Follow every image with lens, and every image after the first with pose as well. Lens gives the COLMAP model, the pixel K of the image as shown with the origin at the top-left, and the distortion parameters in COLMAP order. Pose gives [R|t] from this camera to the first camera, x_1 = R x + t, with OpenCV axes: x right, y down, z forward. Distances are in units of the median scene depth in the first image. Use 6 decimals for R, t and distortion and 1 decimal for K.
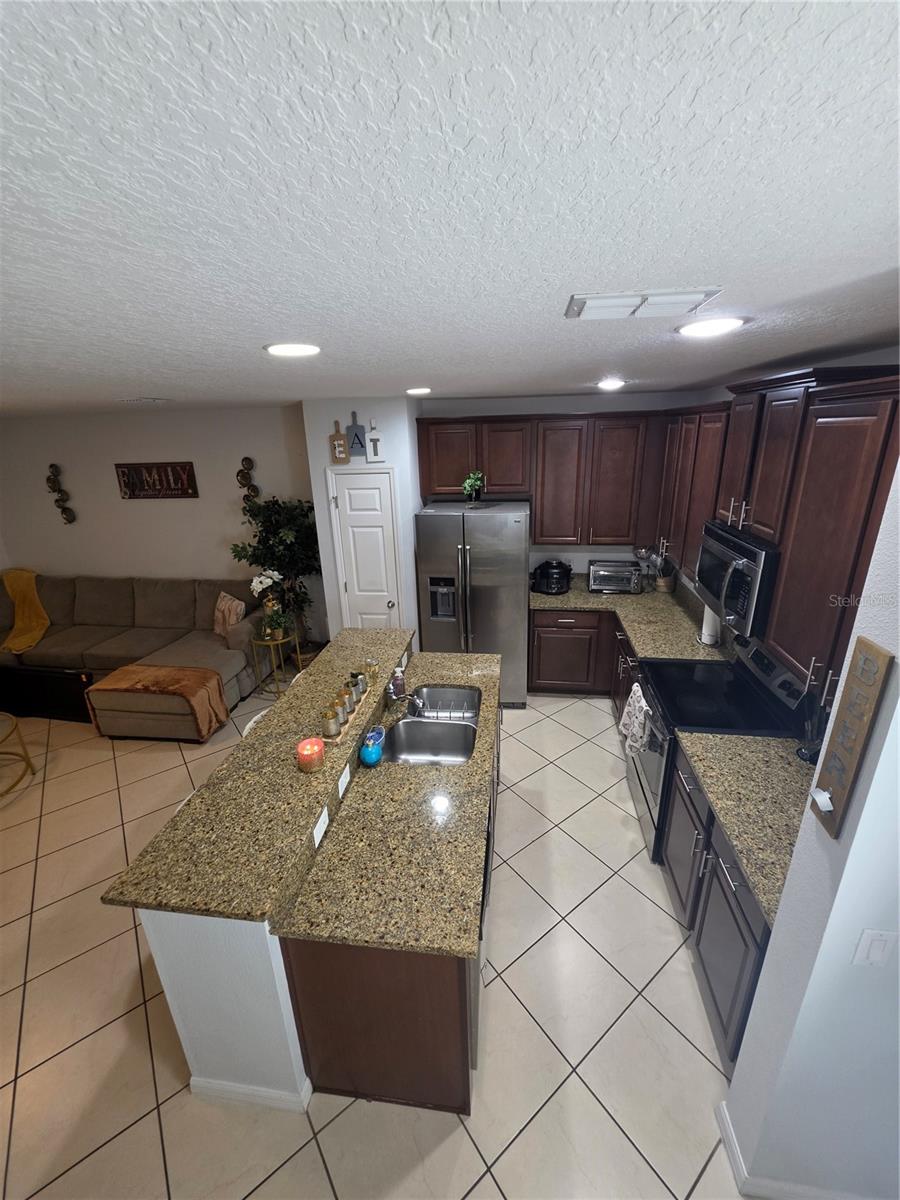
lens RADIAL K [[481.1, 0, 447.0], [0, 481.1, 600.8], [0, 0, 1]] dist [-0.004281, 0.002084]
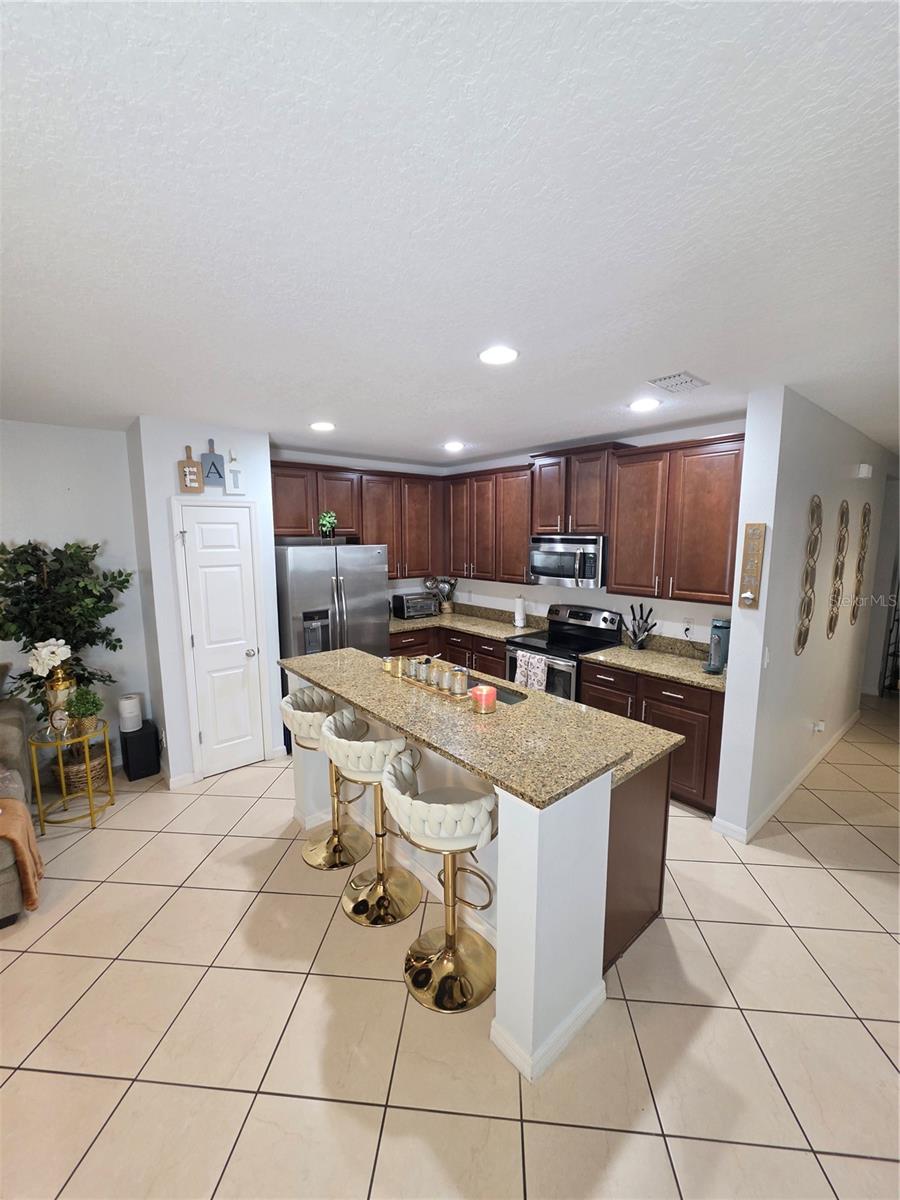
lens RADIAL K [[481.1, 0, 452.7], [0, 481.1, 599.1], [0, 0, 1]] dist [-0.004281, 0.002084]
pose [[0.665264, -0.073161, 0.743015, -0.471606], [0.228147, 0.967505, -0.109008, 0.084625], [-0.710896, 0.242036, 0.660338, 0.114216]]
